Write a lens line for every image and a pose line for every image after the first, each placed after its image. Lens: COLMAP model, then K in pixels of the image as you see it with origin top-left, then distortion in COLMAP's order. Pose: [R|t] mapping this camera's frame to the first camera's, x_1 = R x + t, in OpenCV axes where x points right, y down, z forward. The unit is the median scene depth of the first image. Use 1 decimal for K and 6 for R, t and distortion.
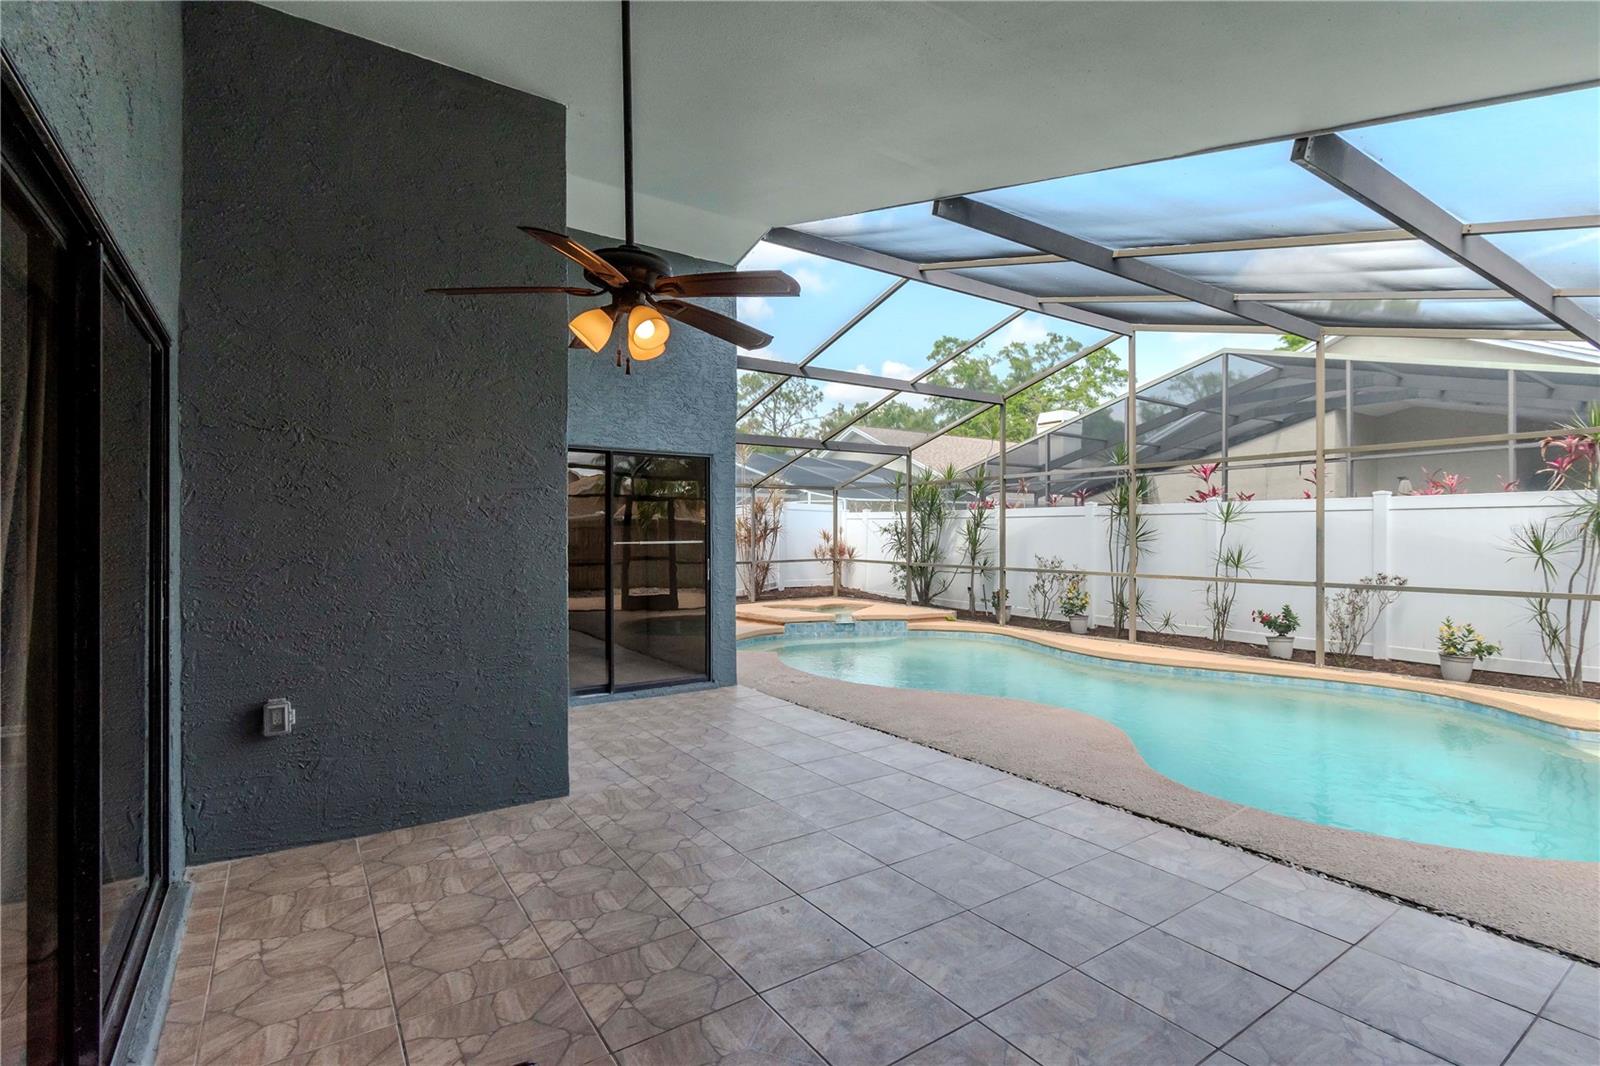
lens RADIAL K [[716.4, 0, 794.7], [0, 716.4, 547.4], [0, 0, 1]] dist [0.003416, -0.000152]
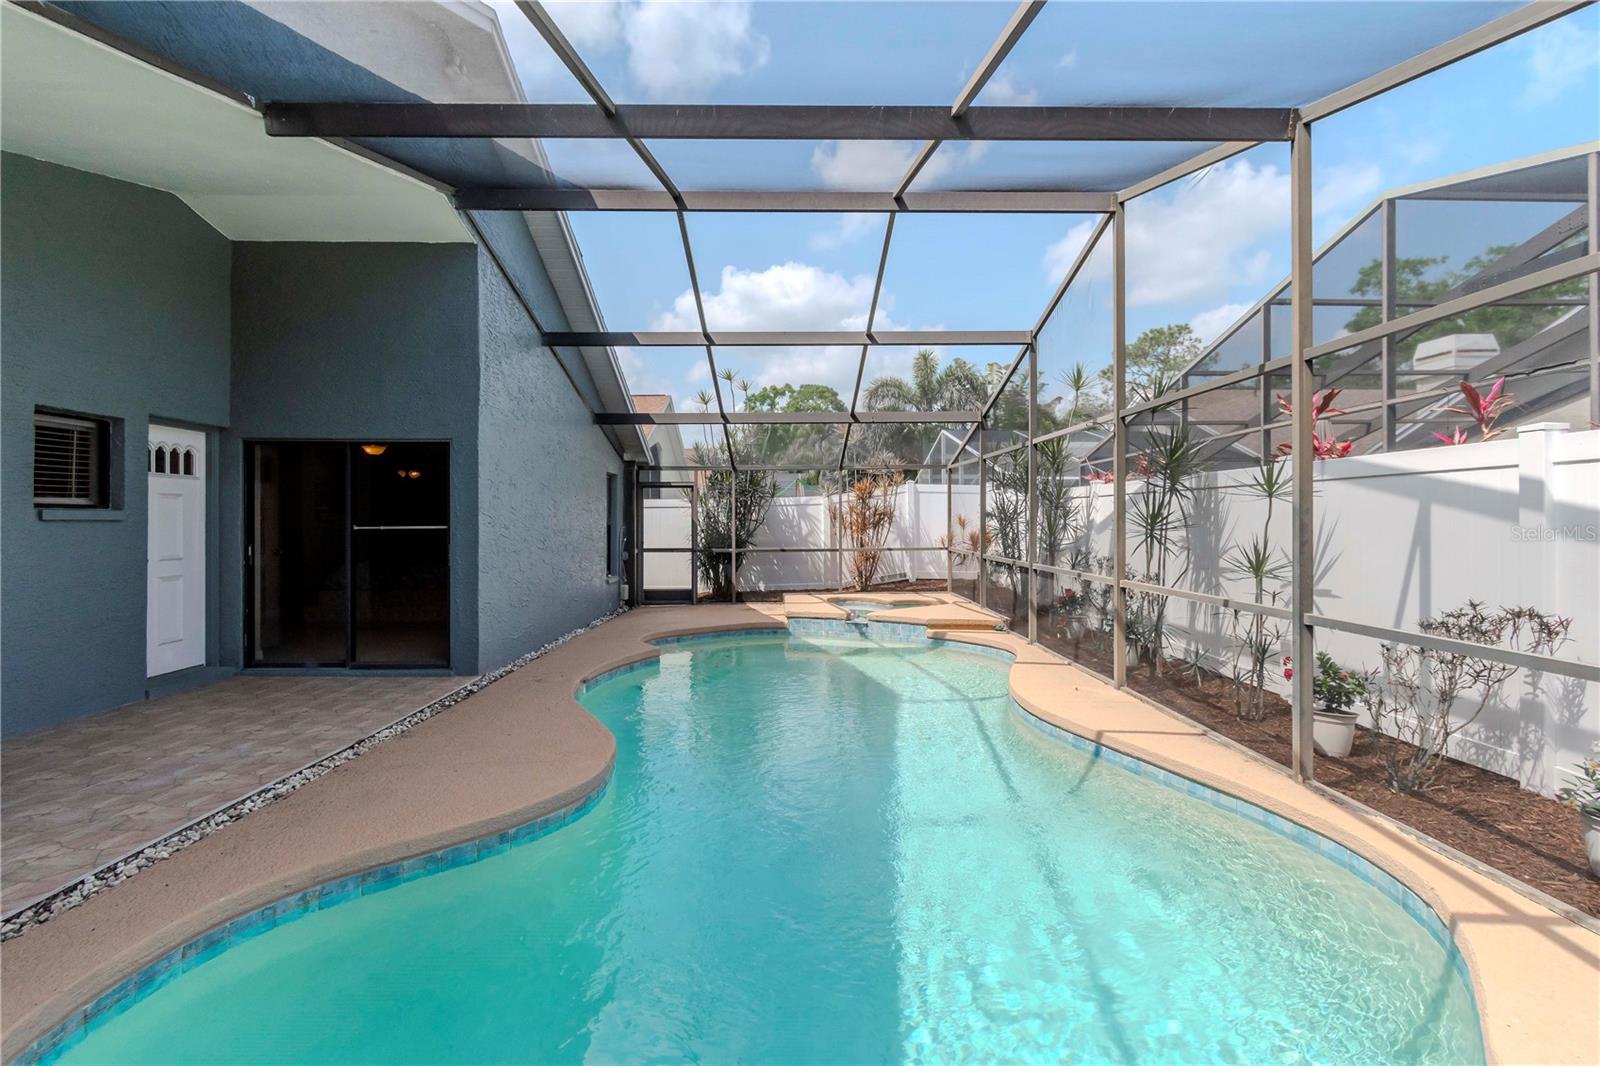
lens RADIAL K [[716.4, 0, 803.5], [0, 716.4, 518.4], [0, 0, 1]] dist [0.003416, -0.000152]
pose [[0.845888, 0.004271, -0.533343, 1.574582], [-0.013052, 0.999834, -0.012693, -0.021972], [0.533200, 0.017698, 0.845804, 0.839504]]
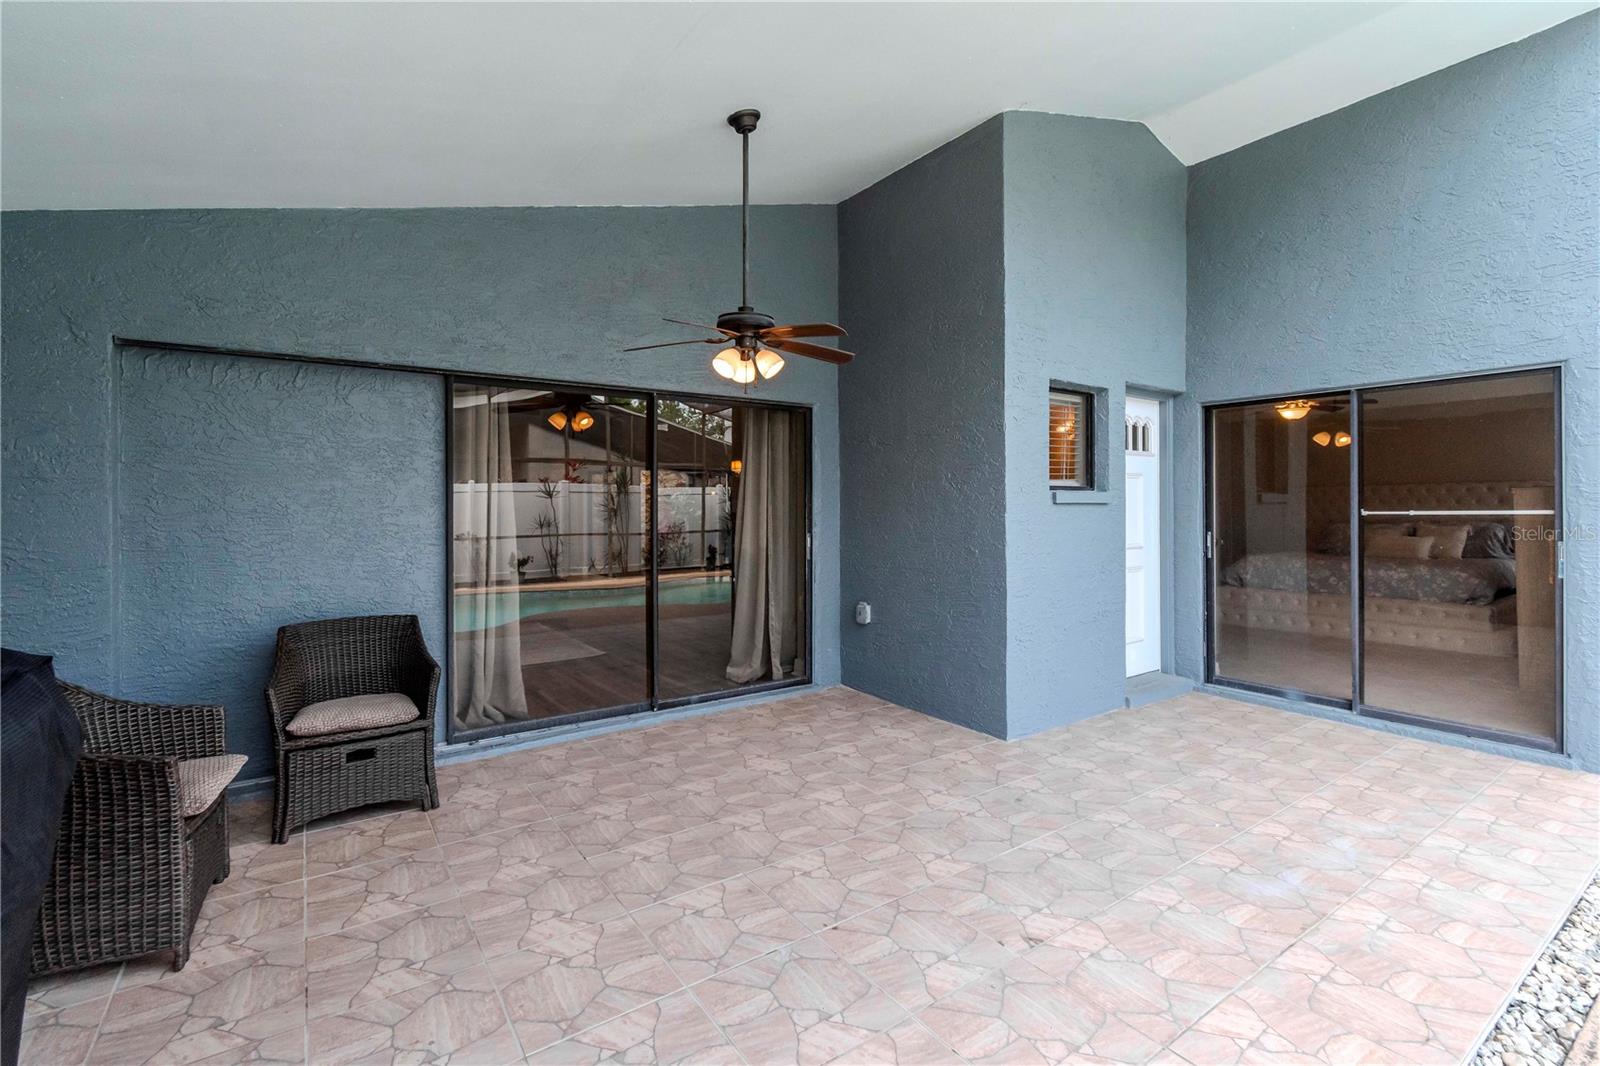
lens RADIAL K [[716.4, 0, 788.8], [0, 716.4, 511.2], [0, 0, 1]] dist [0.003416, -0.000152]
pose [[0.022120, 0.014373, -0.999652, 0.848729], [-0.010552, 0.999844, 0.014142, -0.015681], [0.999700, 0.010236, 0.022268, 0.721686]]
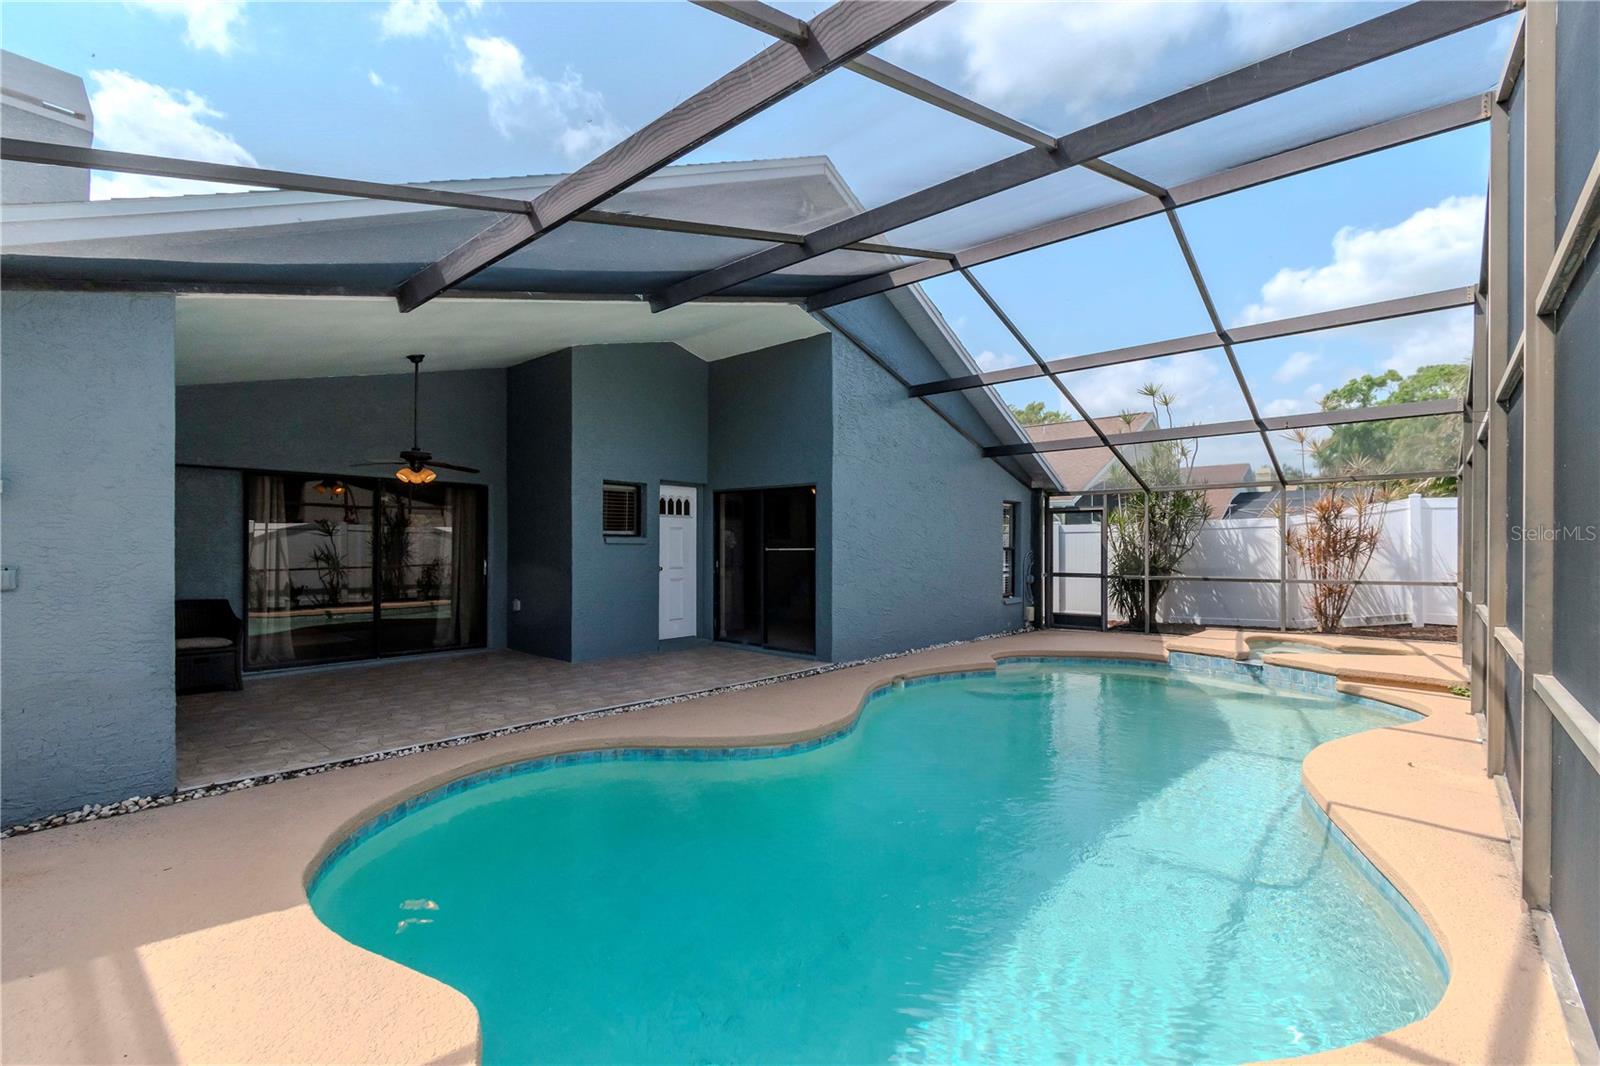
lens RADIAL K [[716.4, 0, 798.9], [0, 716.4, 547.1], [0, 0, 1]] dist [0.003416, -0.000152]
pose [[0.267588, 0.008295, -0.963498, 2.193236], [-0.019271, 0.999809, 0.003255, -0.024563], [0.963341, 0.017696, 0.267697, 1.214651]]
